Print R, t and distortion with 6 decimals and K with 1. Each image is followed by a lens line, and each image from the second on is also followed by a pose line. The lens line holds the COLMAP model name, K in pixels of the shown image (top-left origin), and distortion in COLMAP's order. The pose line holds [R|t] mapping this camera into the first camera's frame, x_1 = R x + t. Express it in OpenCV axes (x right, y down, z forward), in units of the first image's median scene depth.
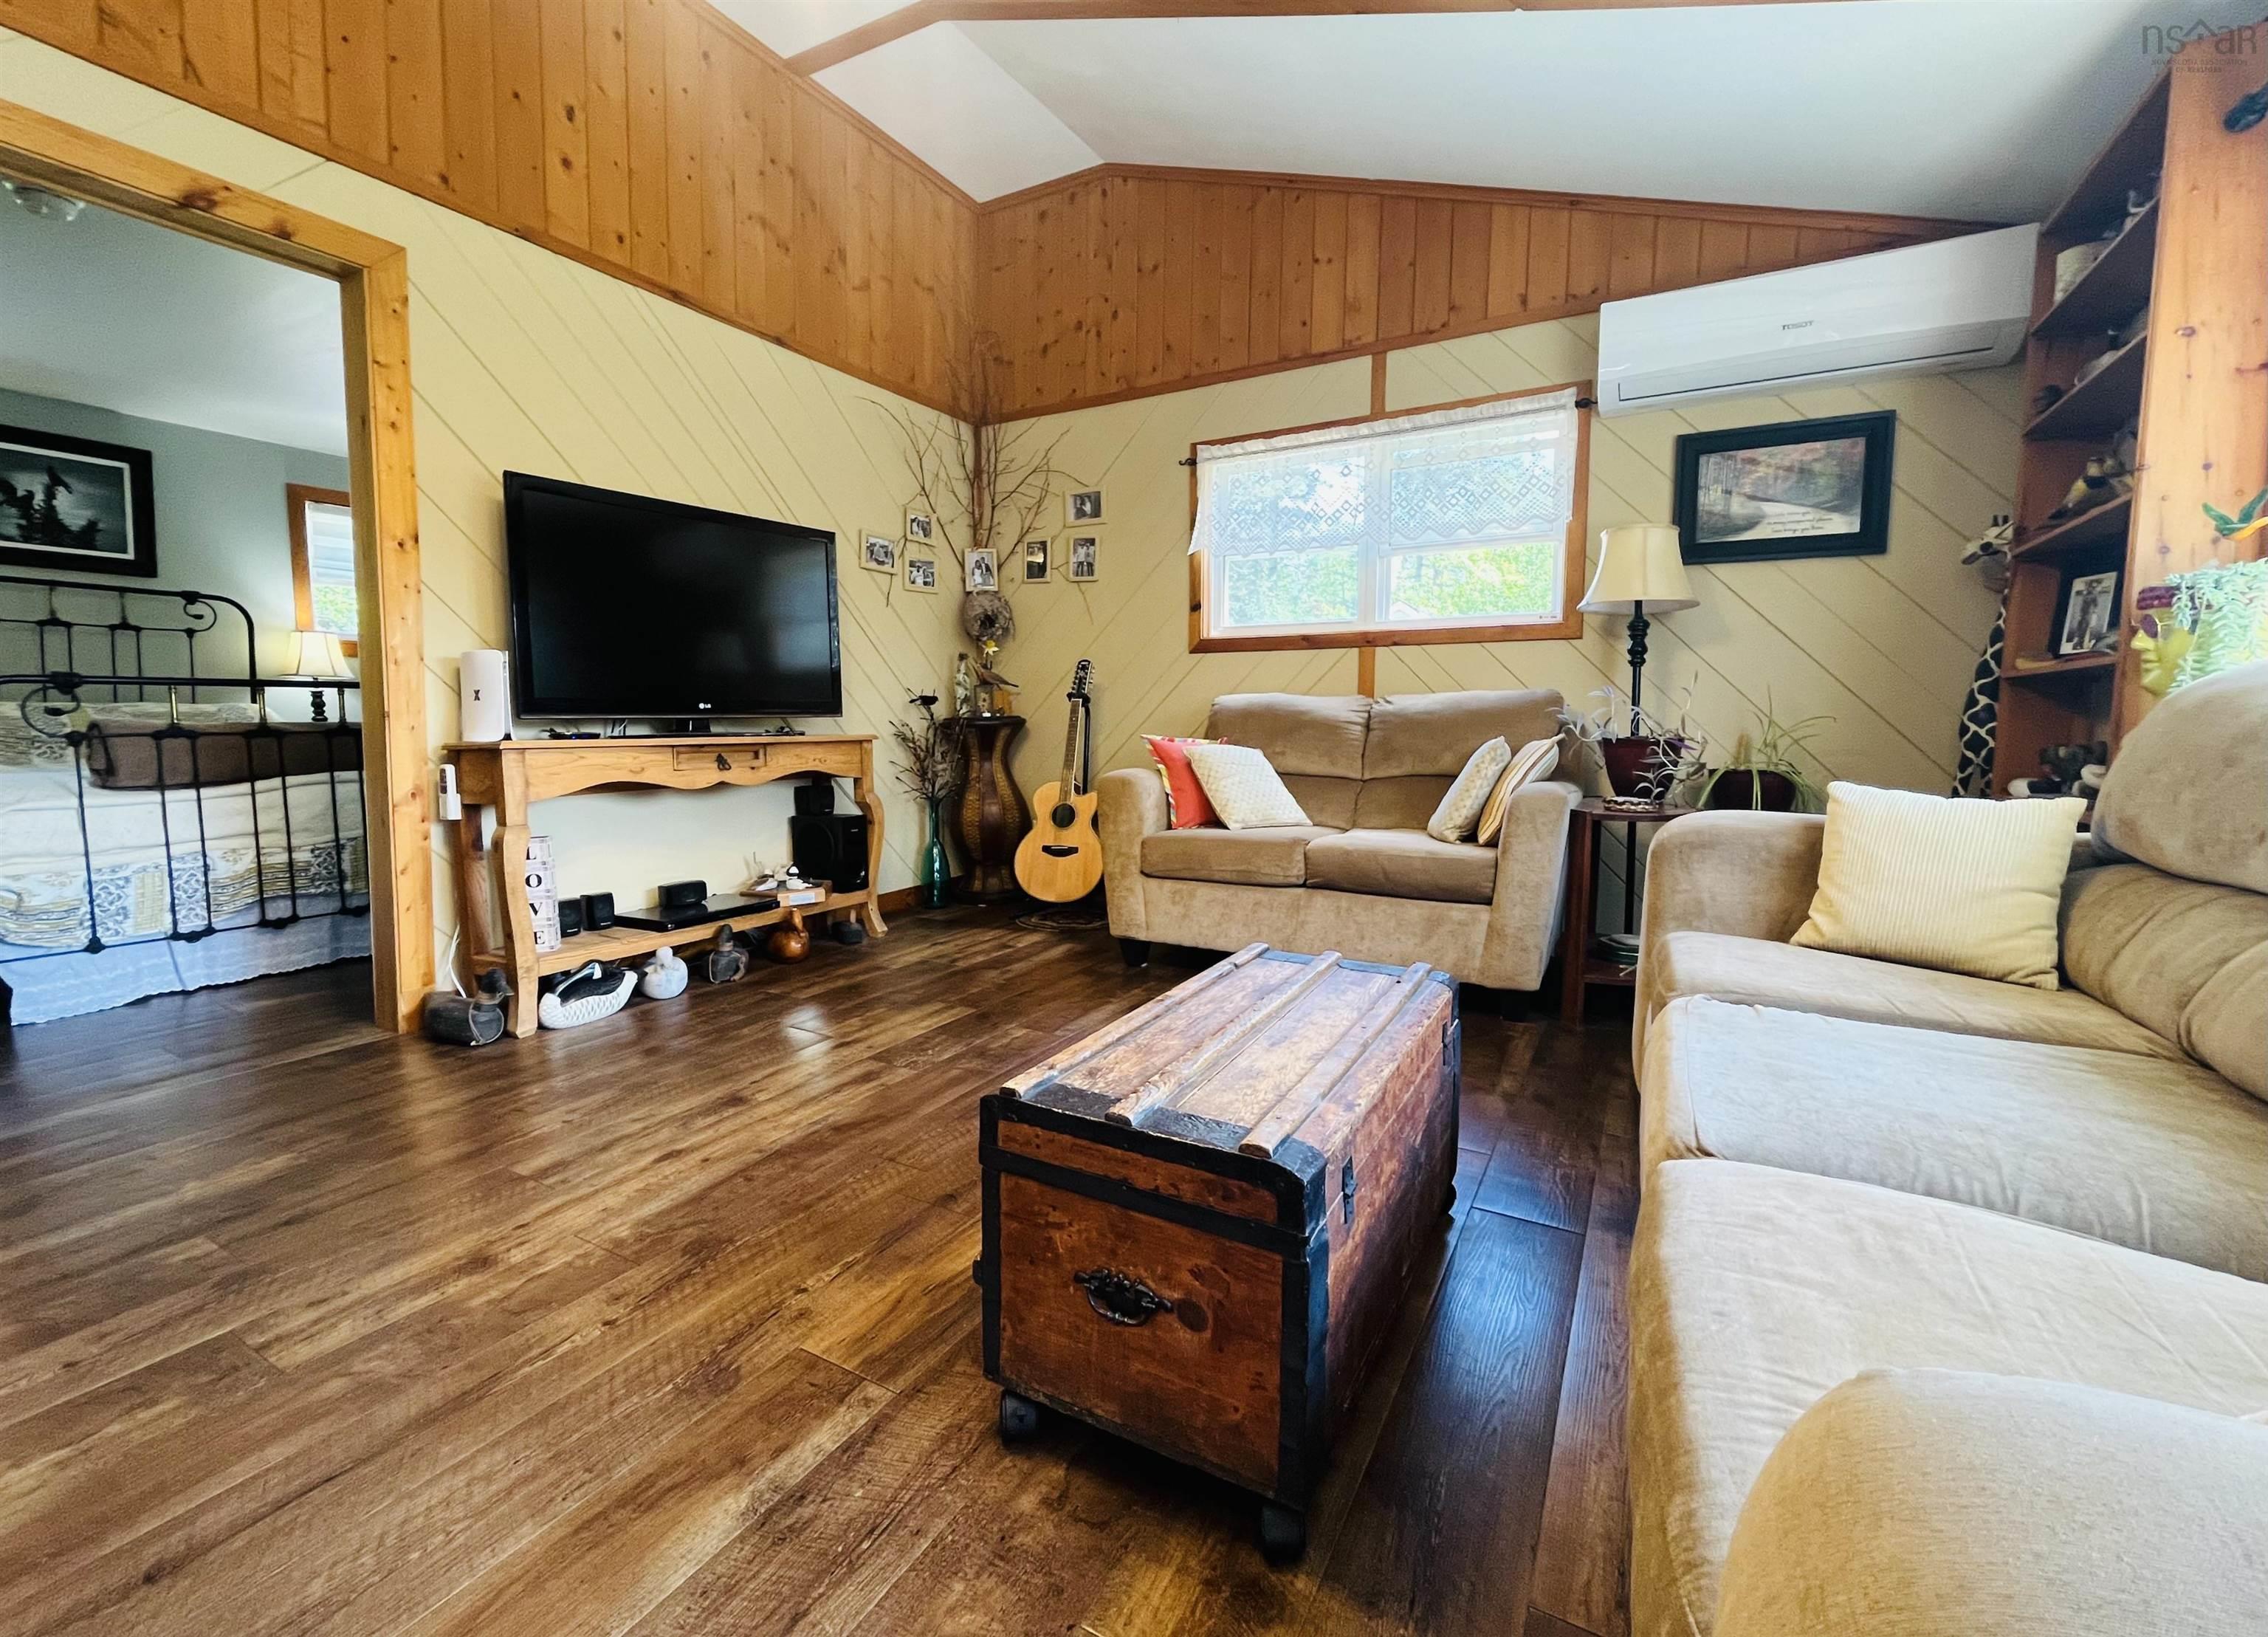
lens RADIAL K [[948.9, 0, 1129.8], [0, 948.9, 783.6], [0, 0, 1]] dist [-0.001879, -0.000173]
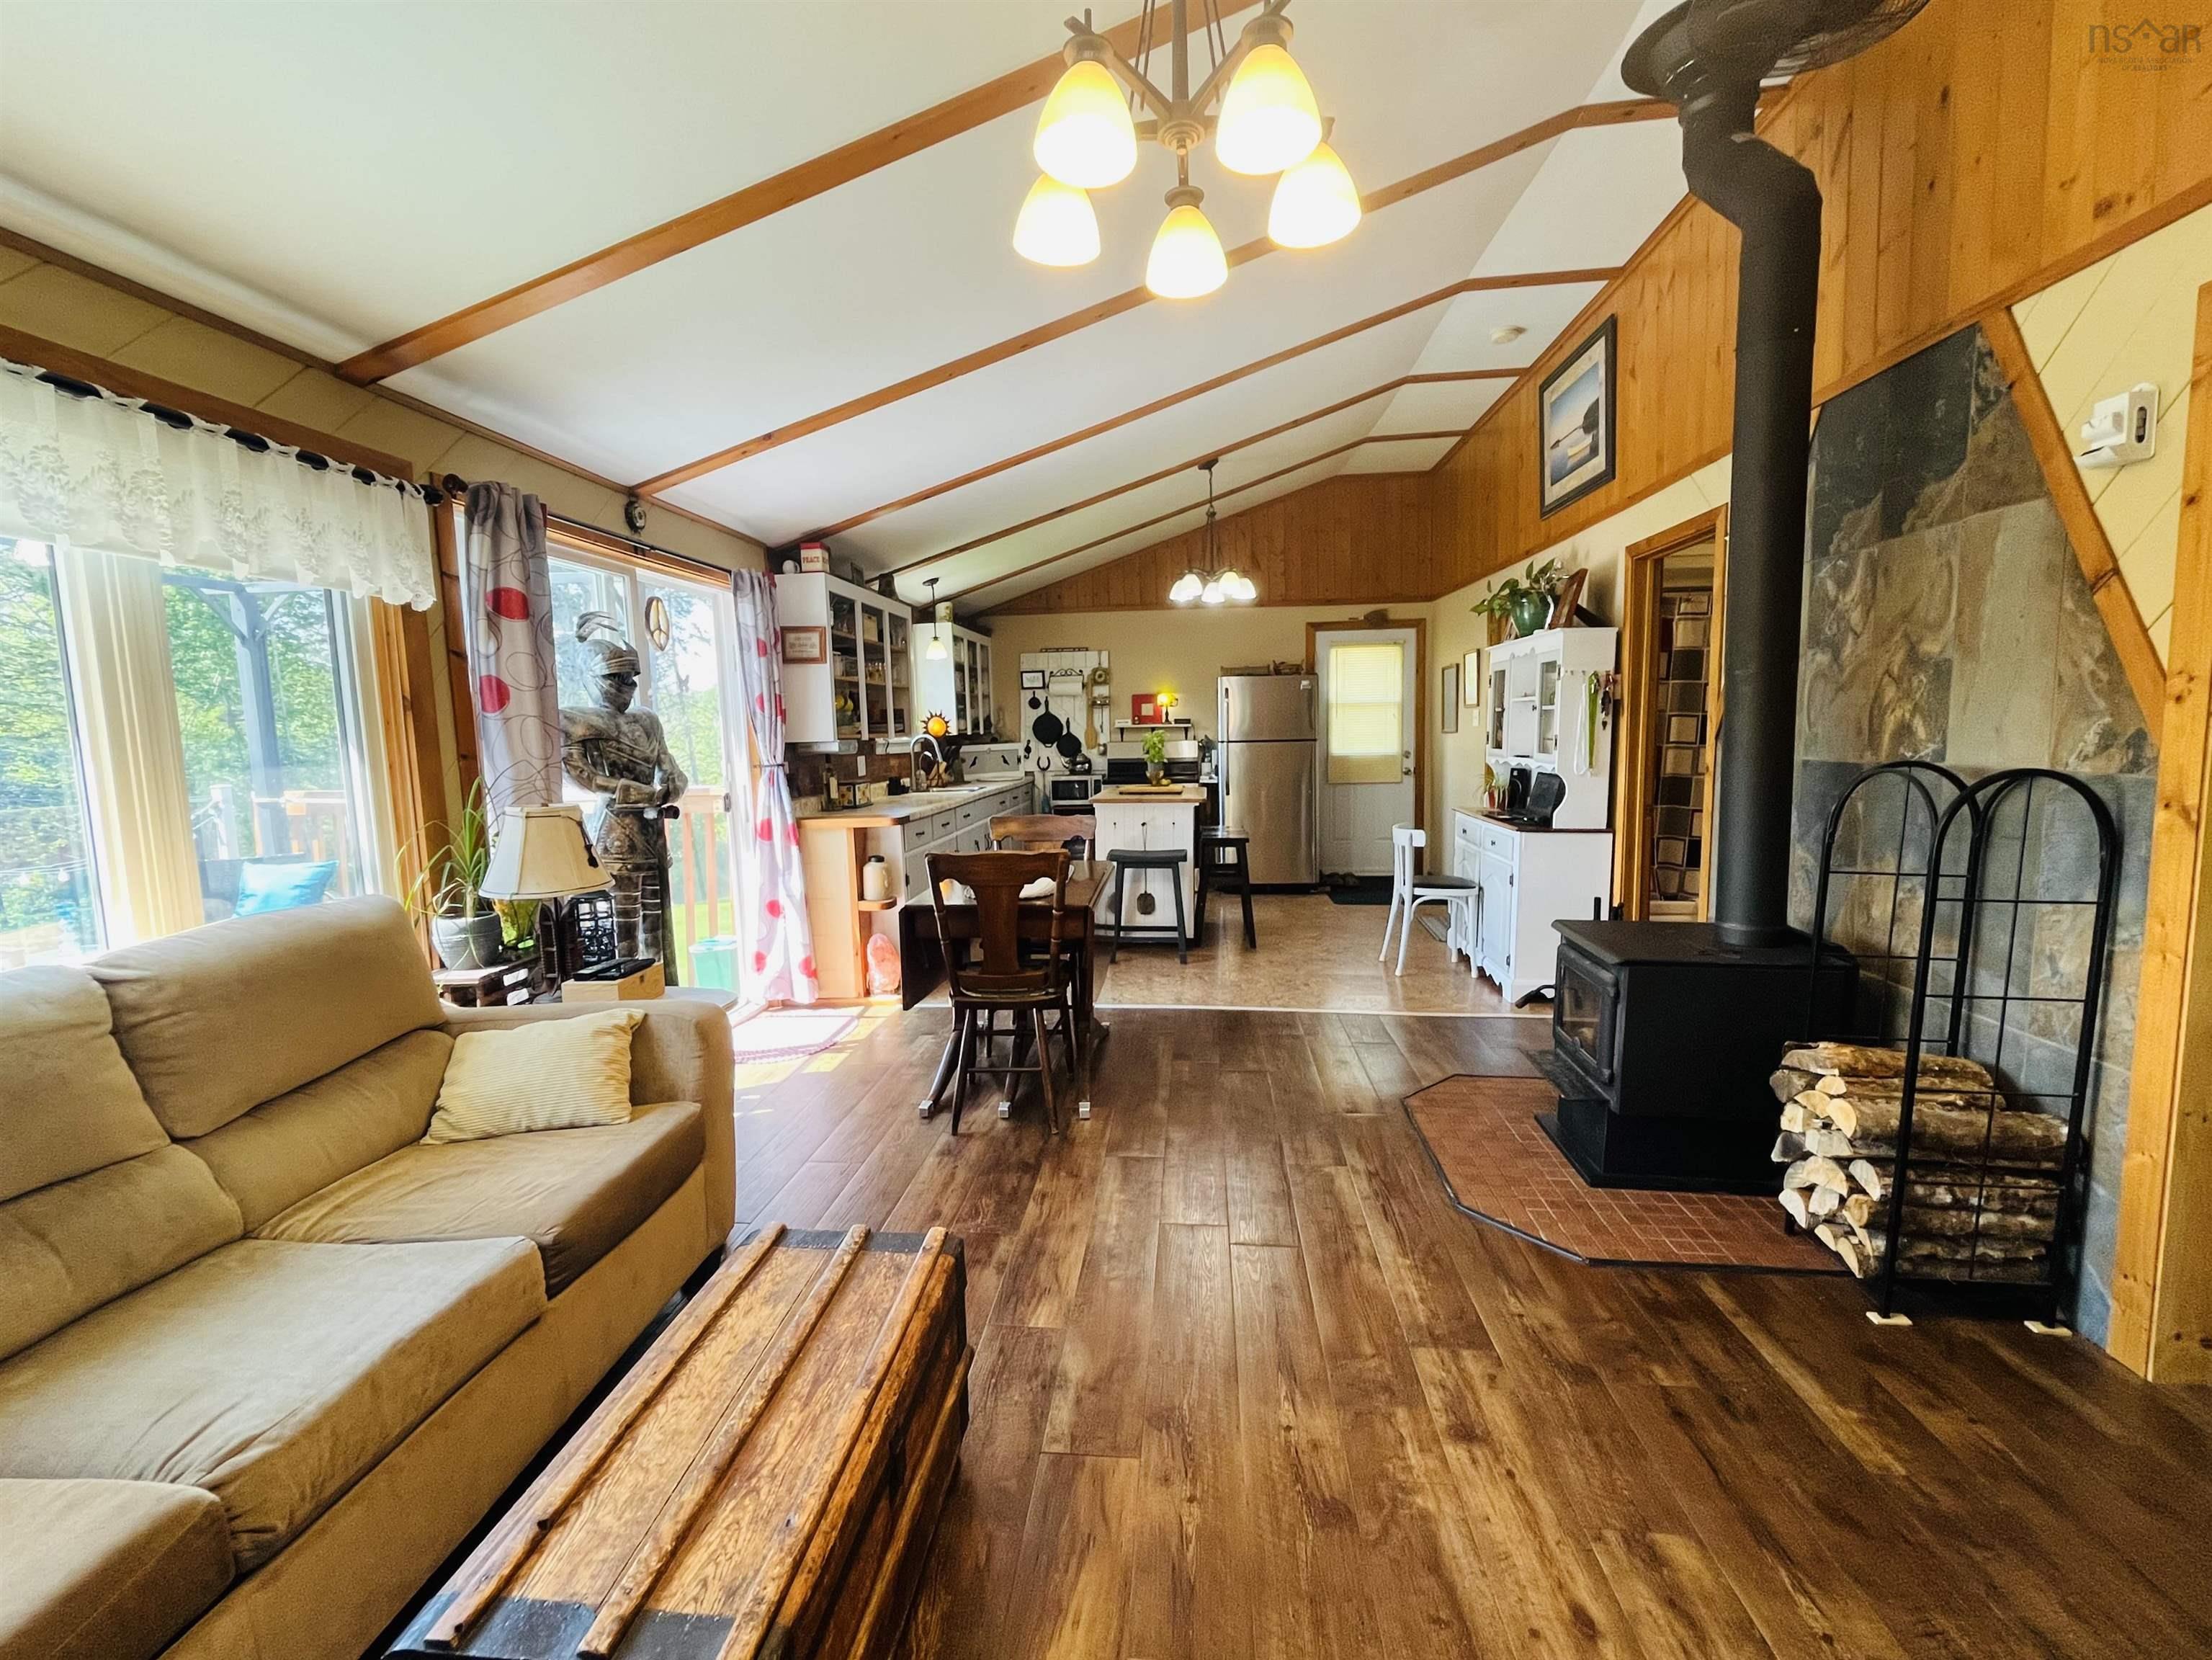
lens RADIAL K [[957.0, 0, 1104.7], [0, 957.0, 829.7], [0, 0, 1]] dist [-0.000973, -0.000192]
pose [[-0.912615, 0.056592, -0.404883, 0.073829], [-0.013389, 0.985704, 0.167955, -0.195512], [0.408600, 0.158700, -0.898811, 0.800310]]
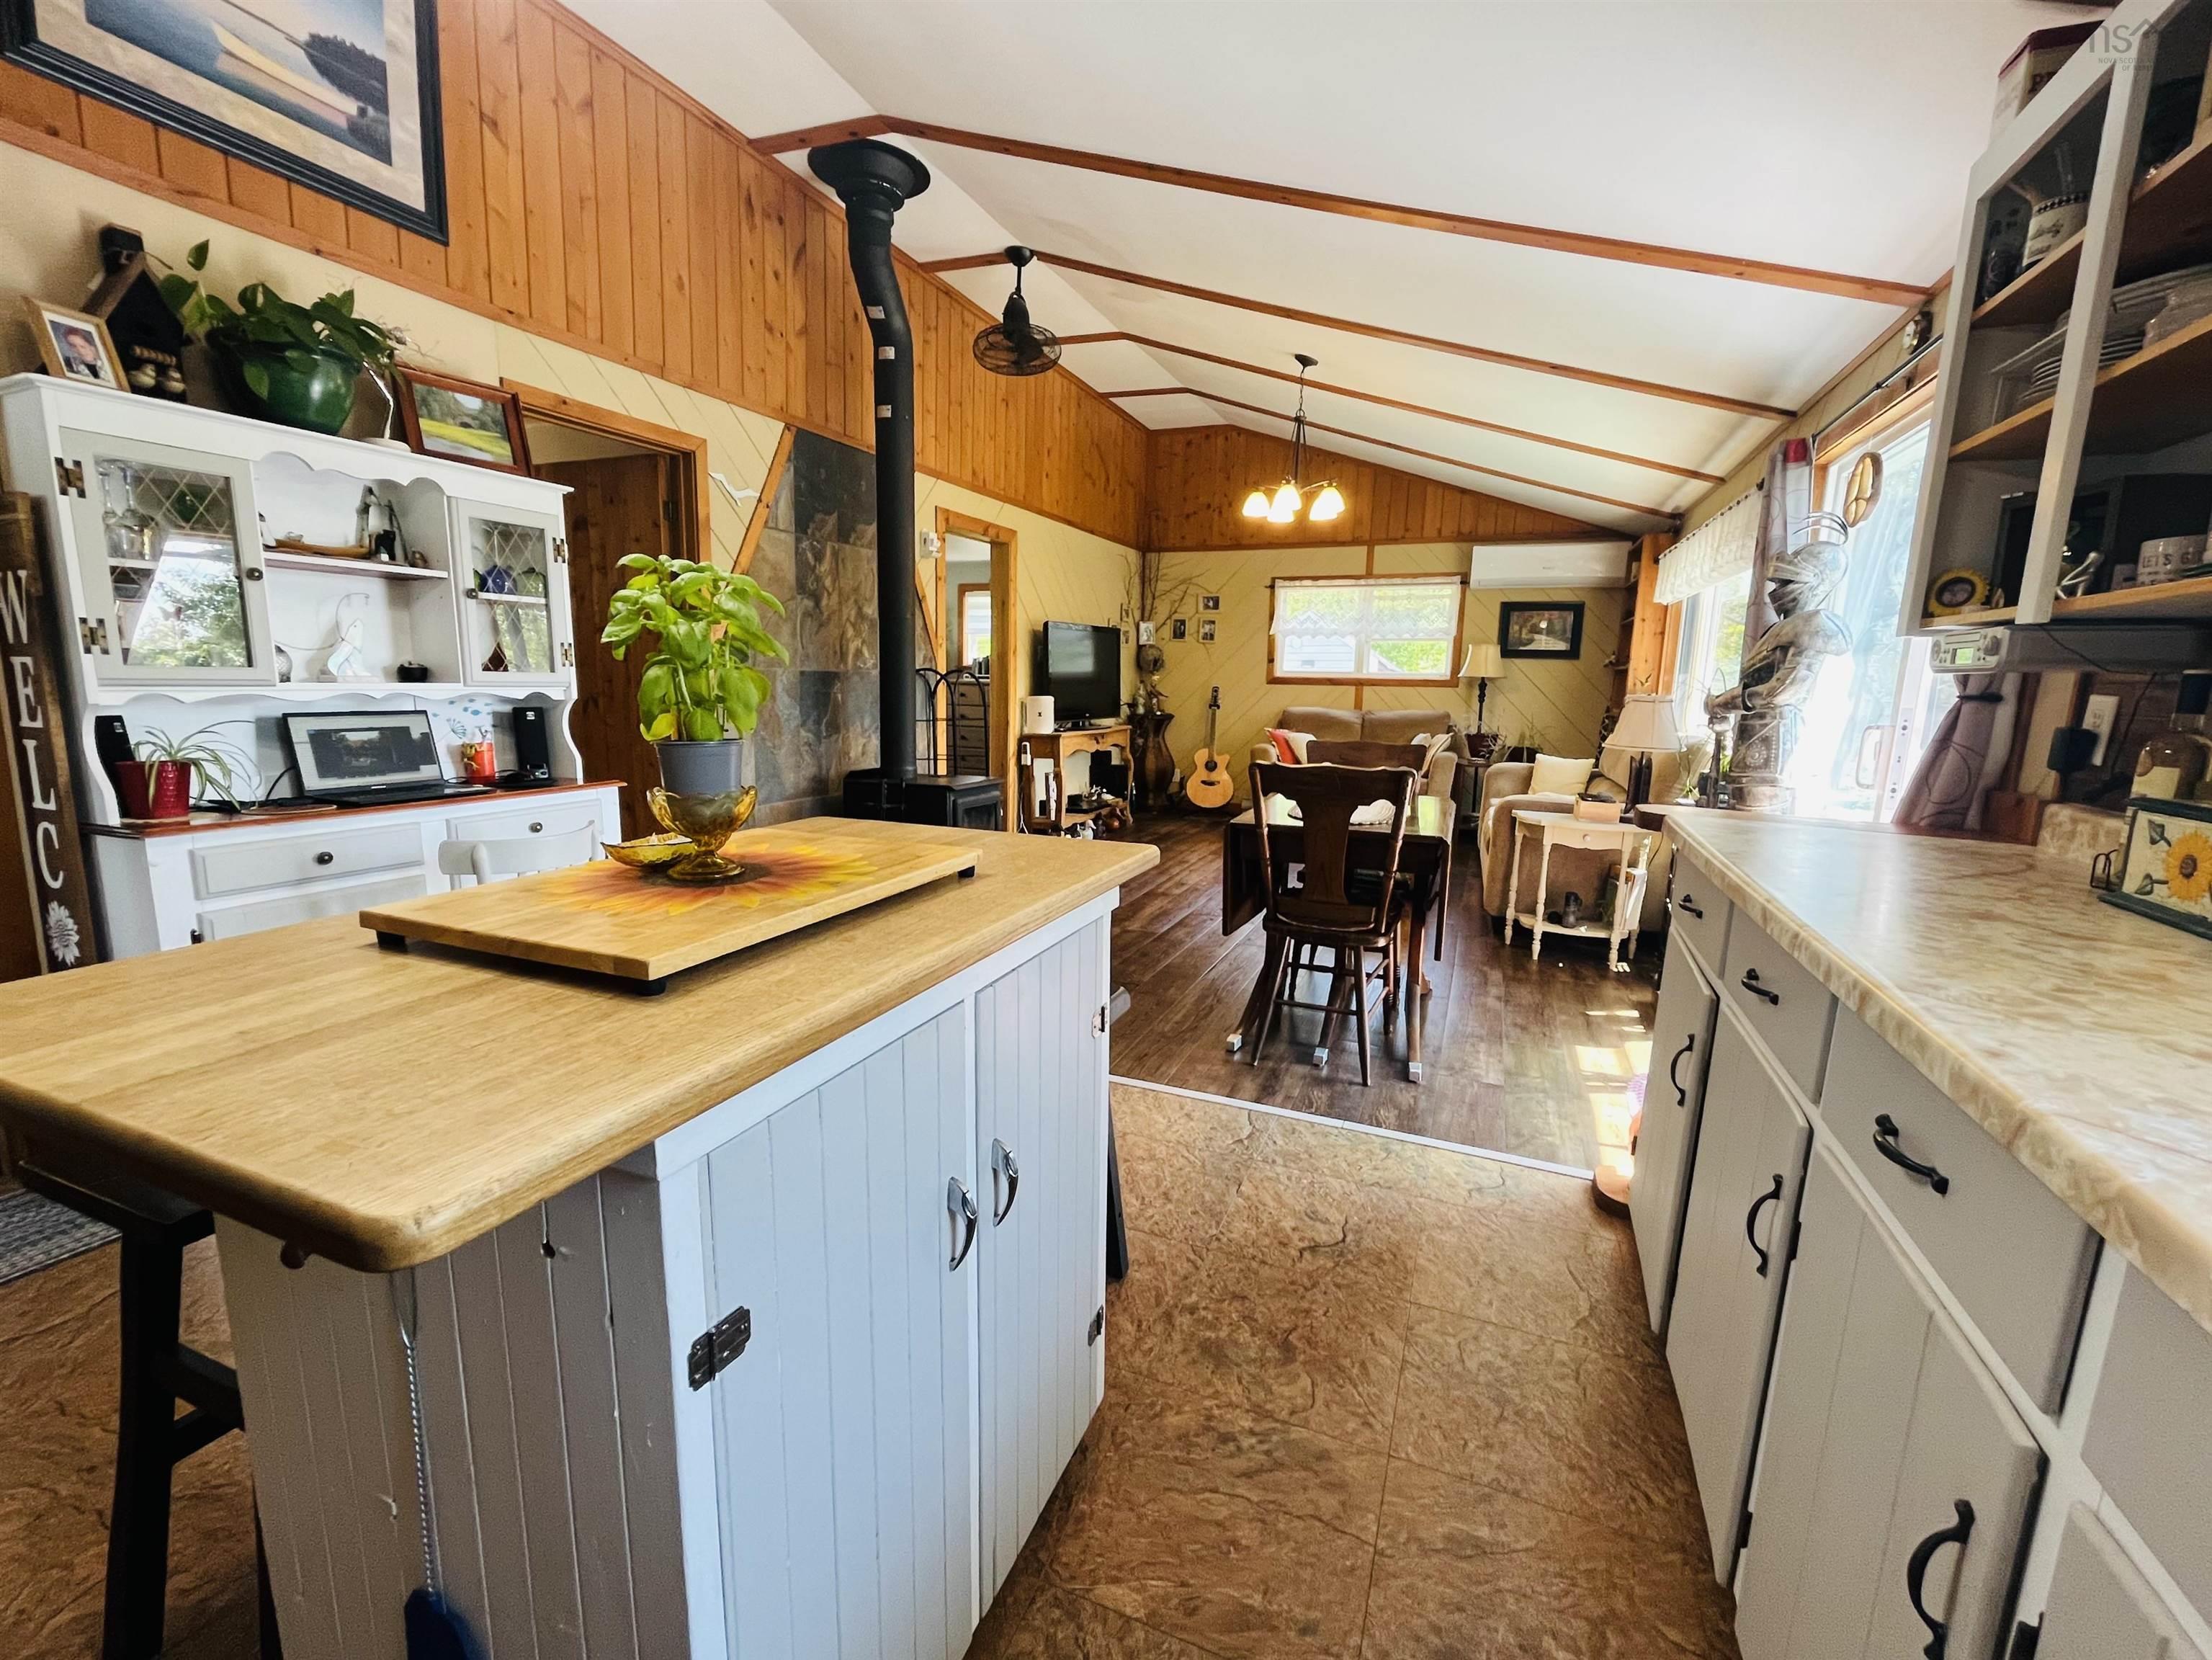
lens RADIAL K [[942.5, 0, 1101.6], [0, 942.5, 824.8], [0, 0, 1]] dist [-0.002492, -0.000253]
pose [[0.991955, -0.003999, 0.126525, -0.664027], [-0.007172, 0.996120, 0.087711, -0.018331], [-0.126385, -0.087913, 0.988078, -1.160005]]
